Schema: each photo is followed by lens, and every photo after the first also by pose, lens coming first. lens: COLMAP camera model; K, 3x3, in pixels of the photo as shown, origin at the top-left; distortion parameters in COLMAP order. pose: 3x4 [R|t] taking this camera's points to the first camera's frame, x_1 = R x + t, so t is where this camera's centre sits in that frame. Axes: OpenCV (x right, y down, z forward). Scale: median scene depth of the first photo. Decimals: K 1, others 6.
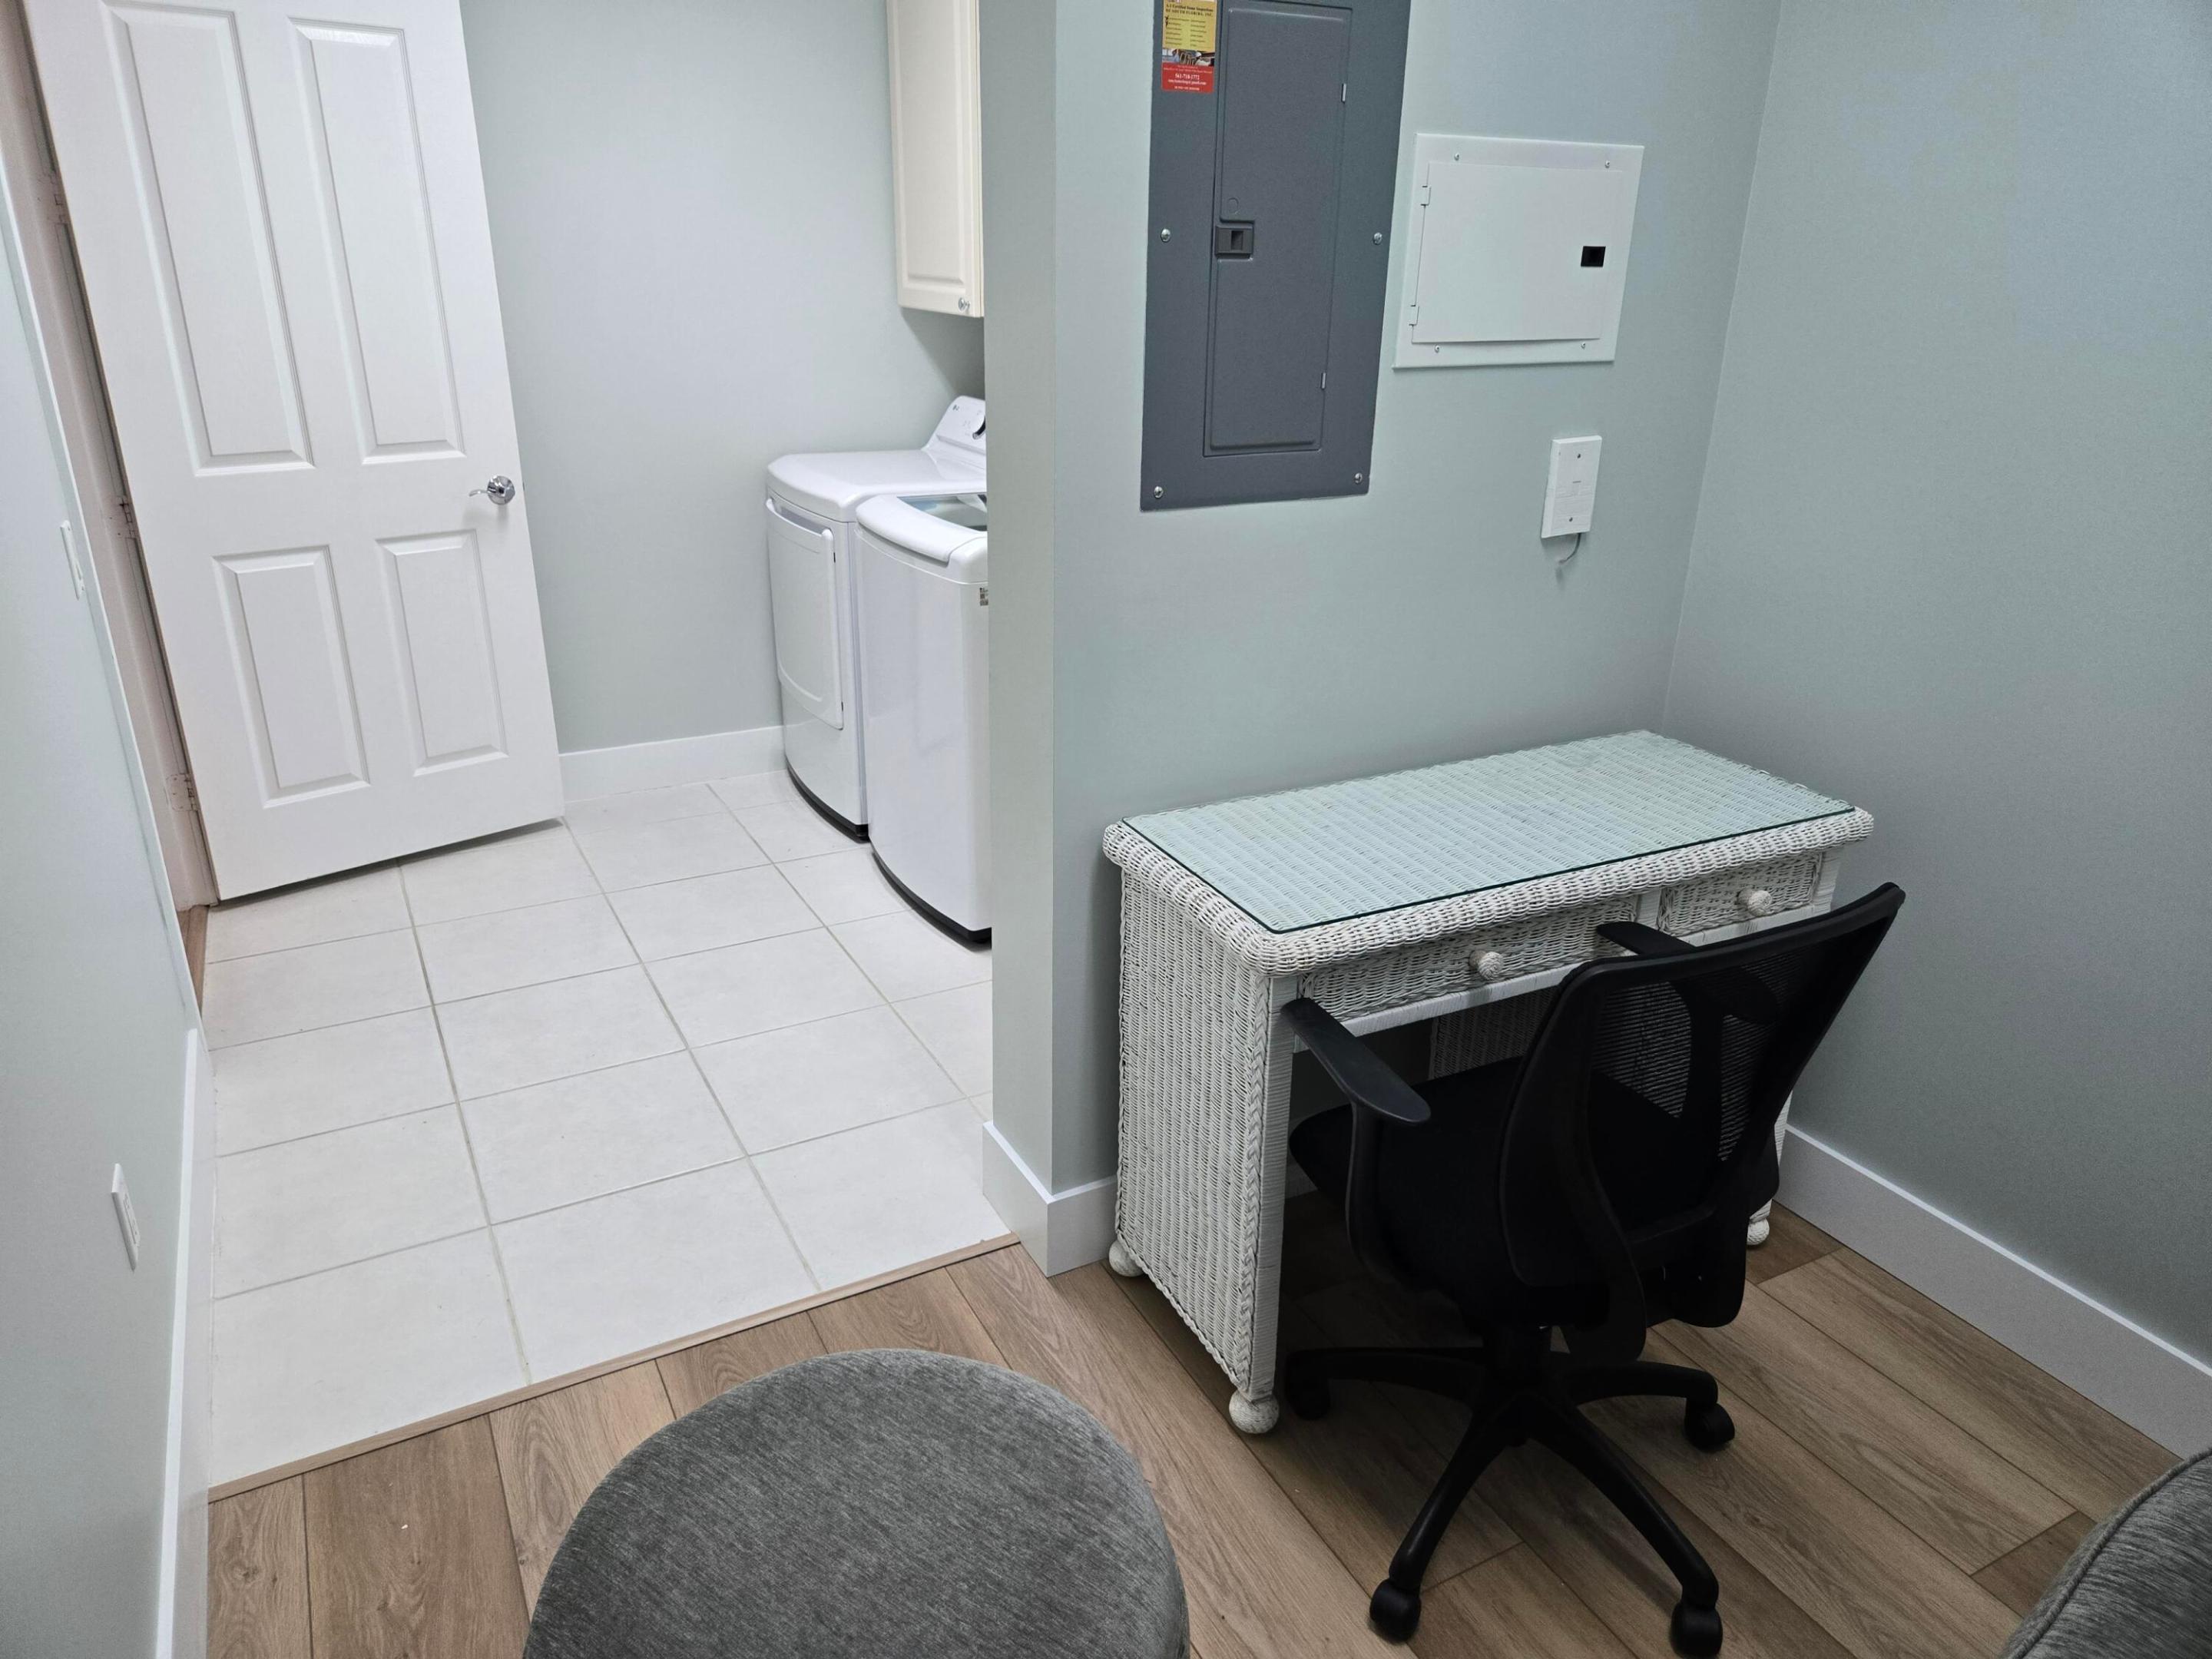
lens RADIAL K [[1522.5, 0, 1088.4], [0, 1522.5, 843.5], [0, 0, 1]] dist [0.046660, -0.011060]
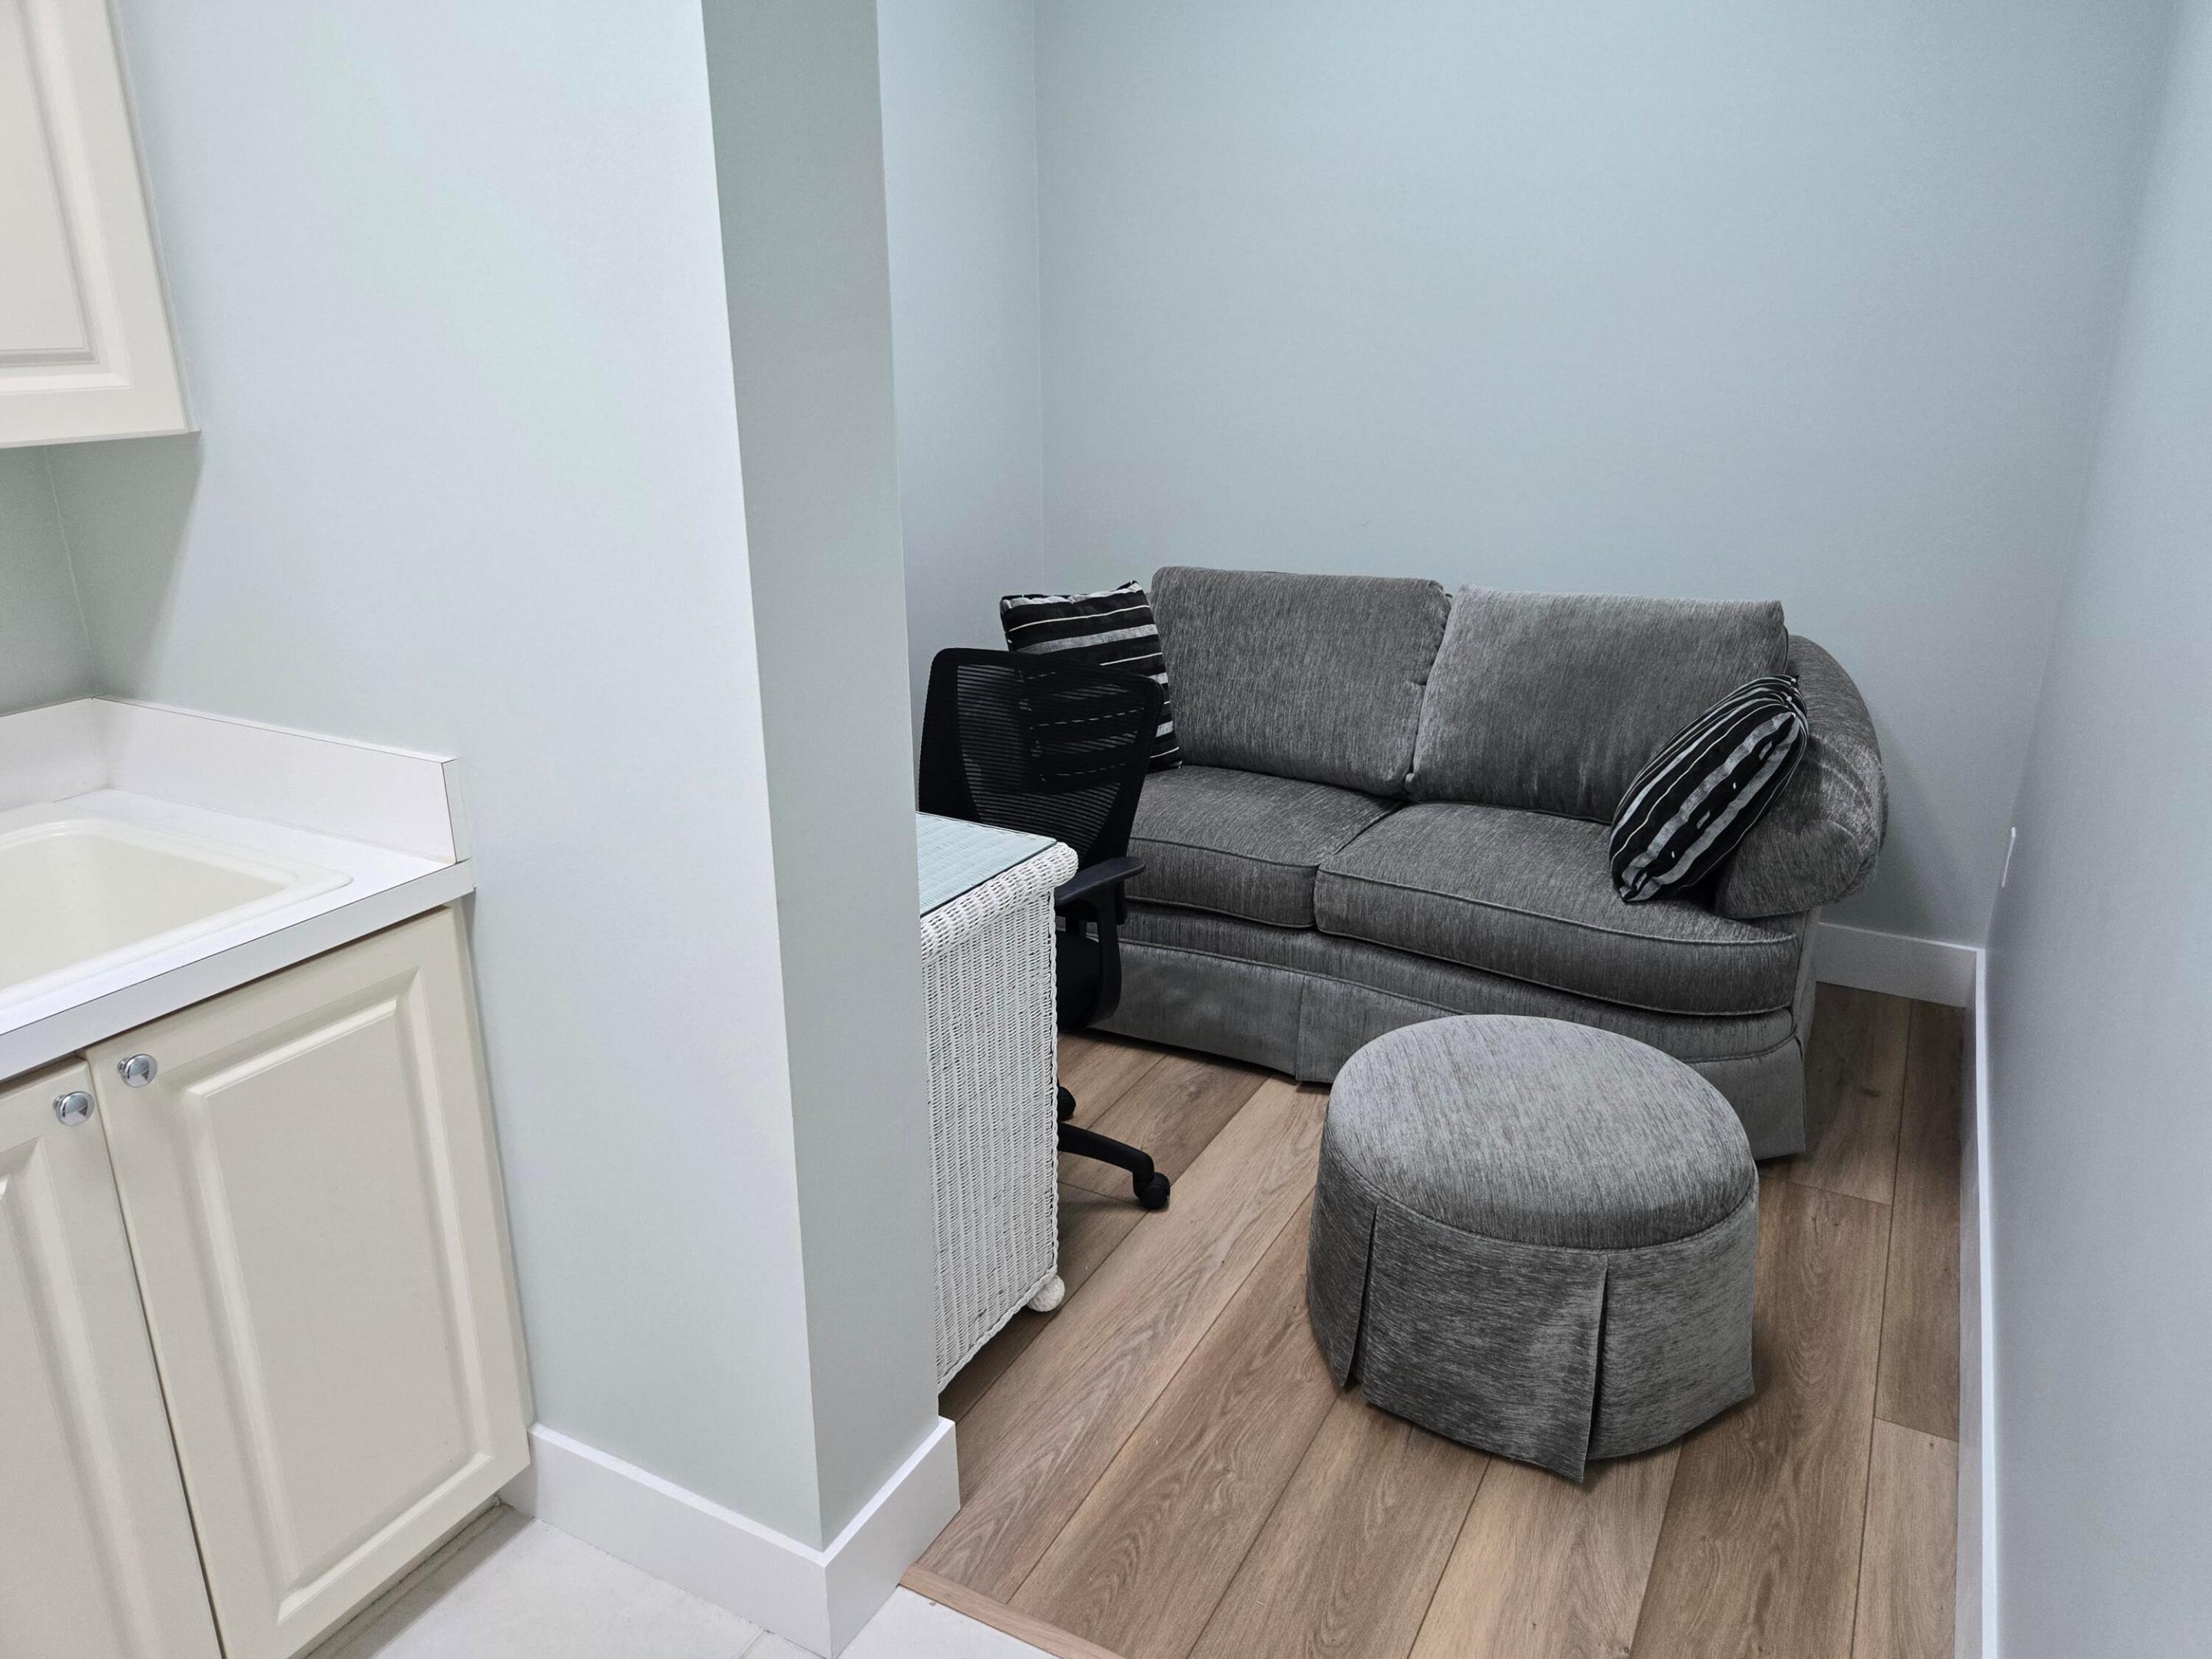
lens RADIAL K [[1522.5, 0, 1105.9], [0, 1522.5, 815.0], [0, 0, 1]] dist [0.046660, -0.011060]
pose [[-0.580778, -0.256715, 0.772525, -0.656965], [0.291704, 0.820330, 0.491901, -0.437543], [-0.760004, 0.511034, -0.401545, 1.142220]]
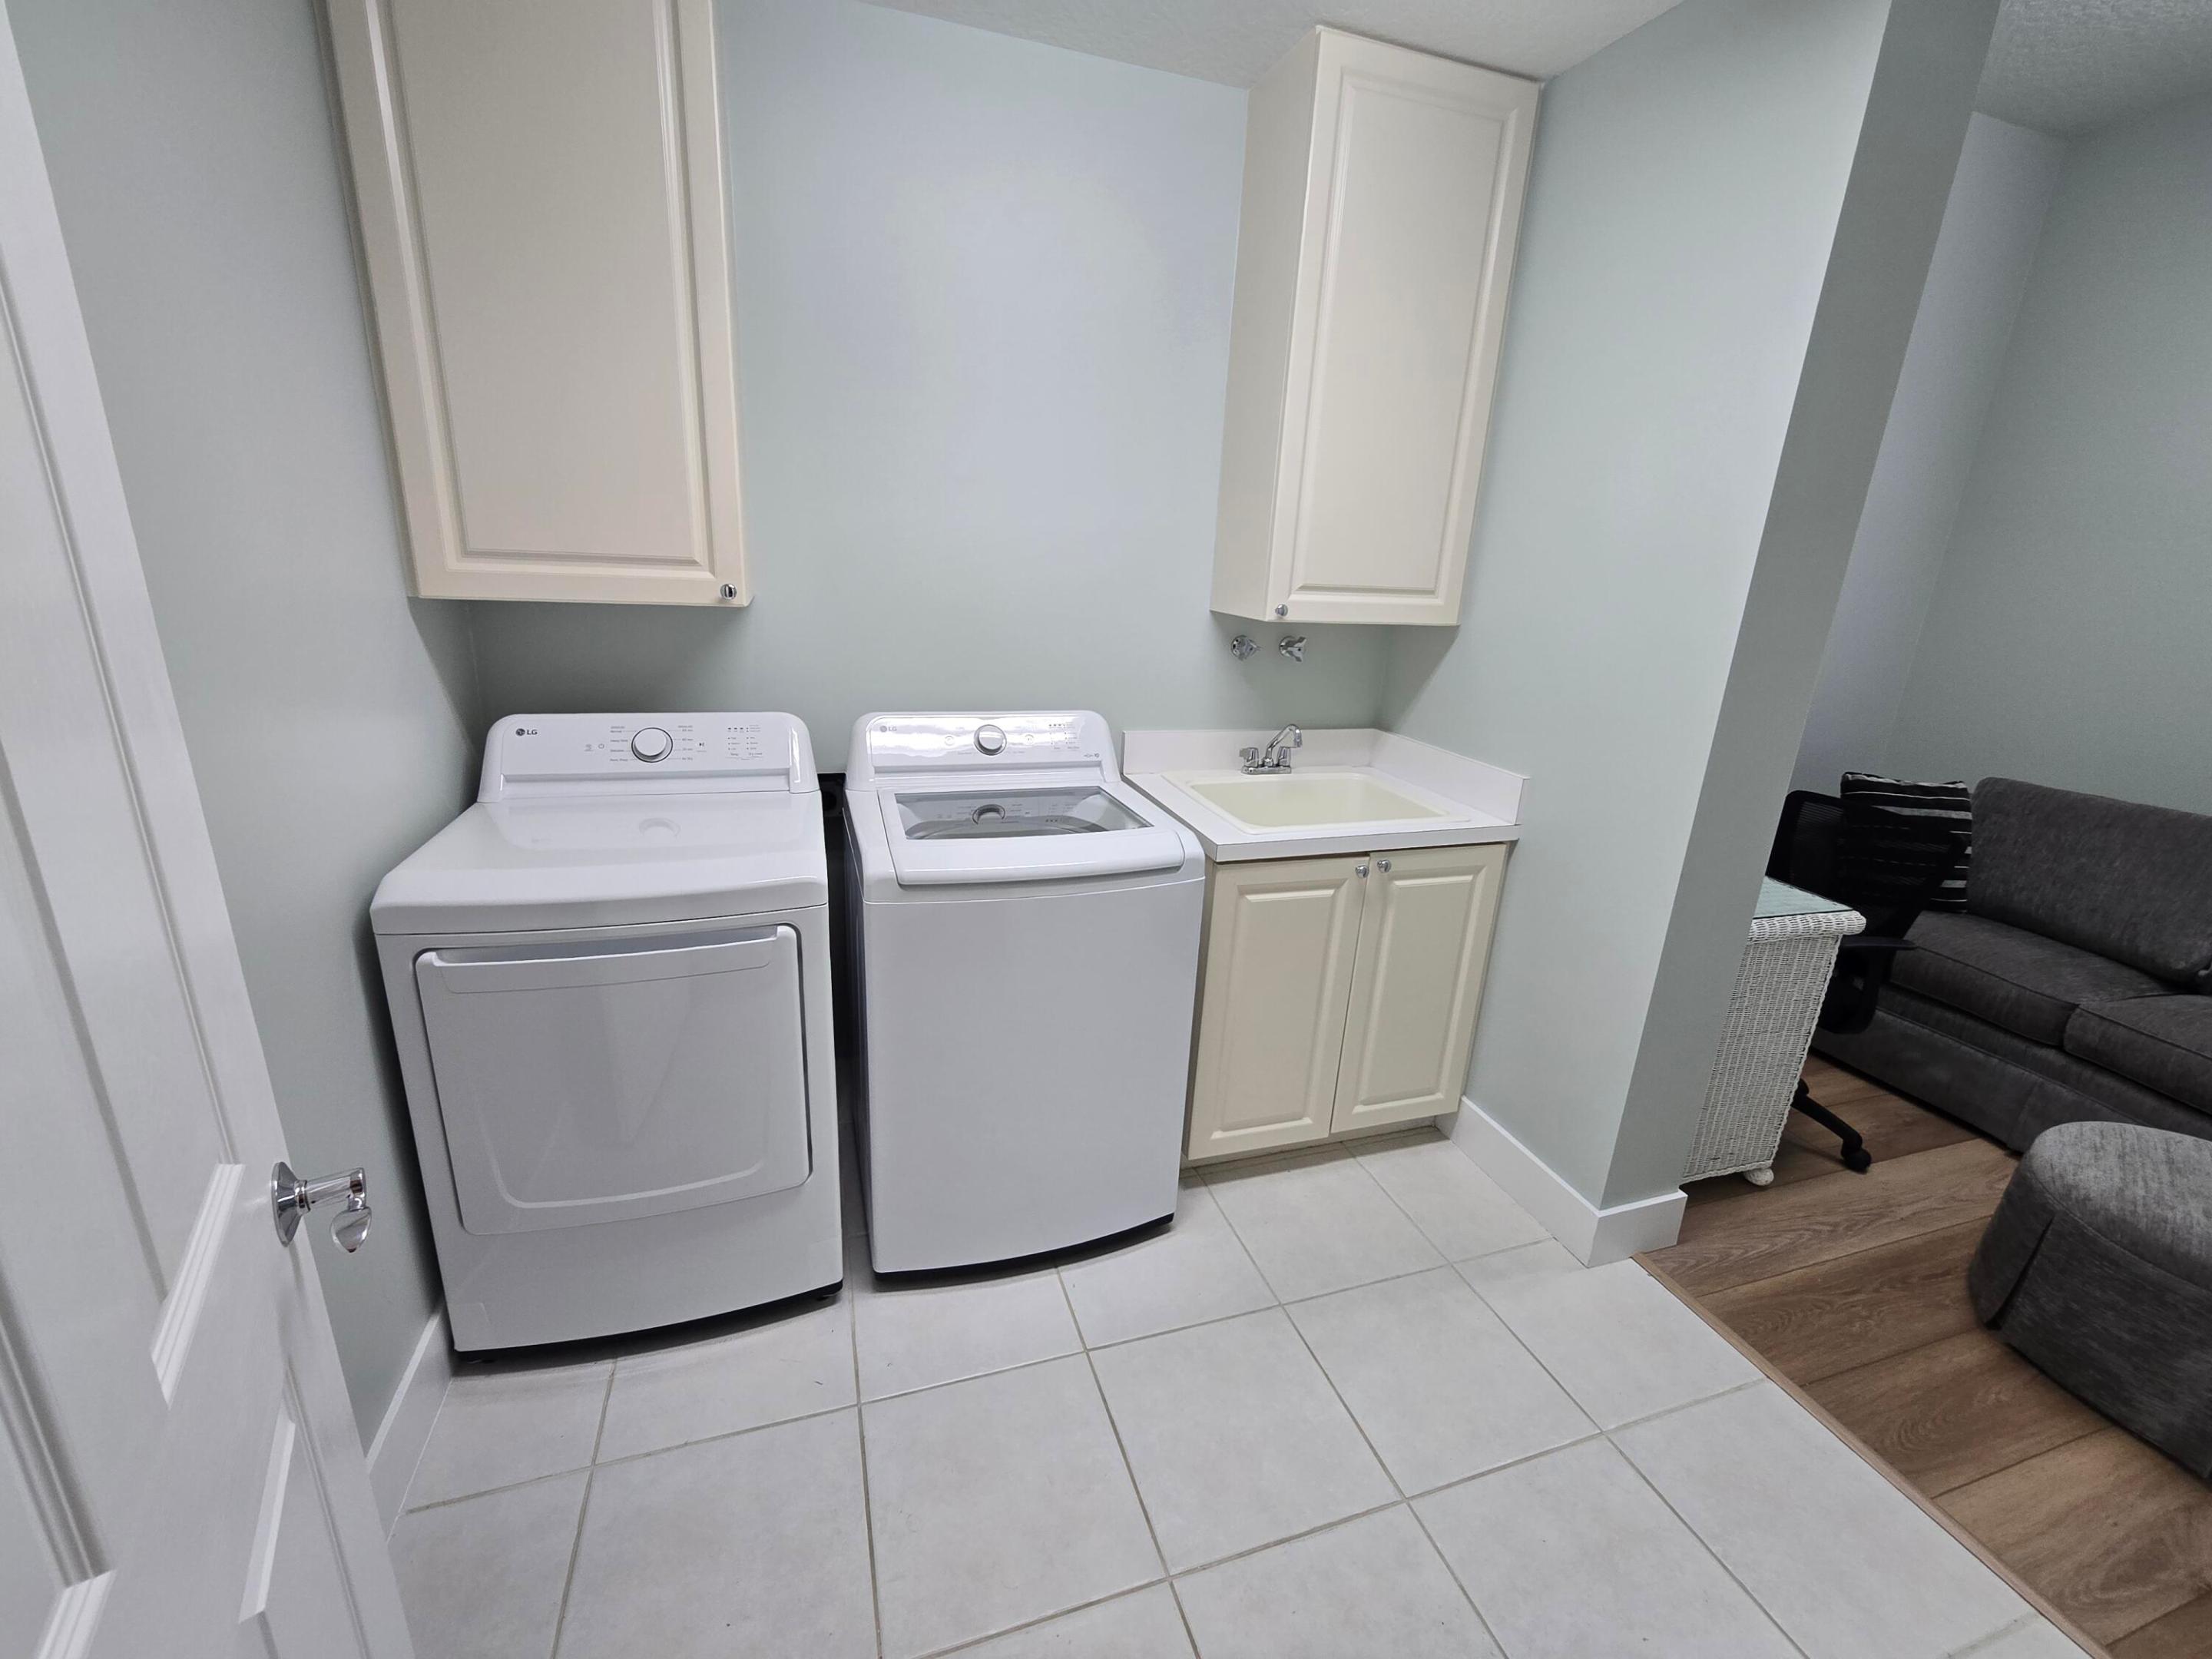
lens RADIAL K [[902.6, 0, 1106.2], [0, 902.6, 820.8], [0, 0, 1]] dist [-0.003414, 0.001126]
pose [[0.142202, -0.277225, 0.950224, -0.876424], [0.311132, 0.923841, 0.222967, -0.496897], [-0.939668, 0.263938, 0.217625, 1.290127]]
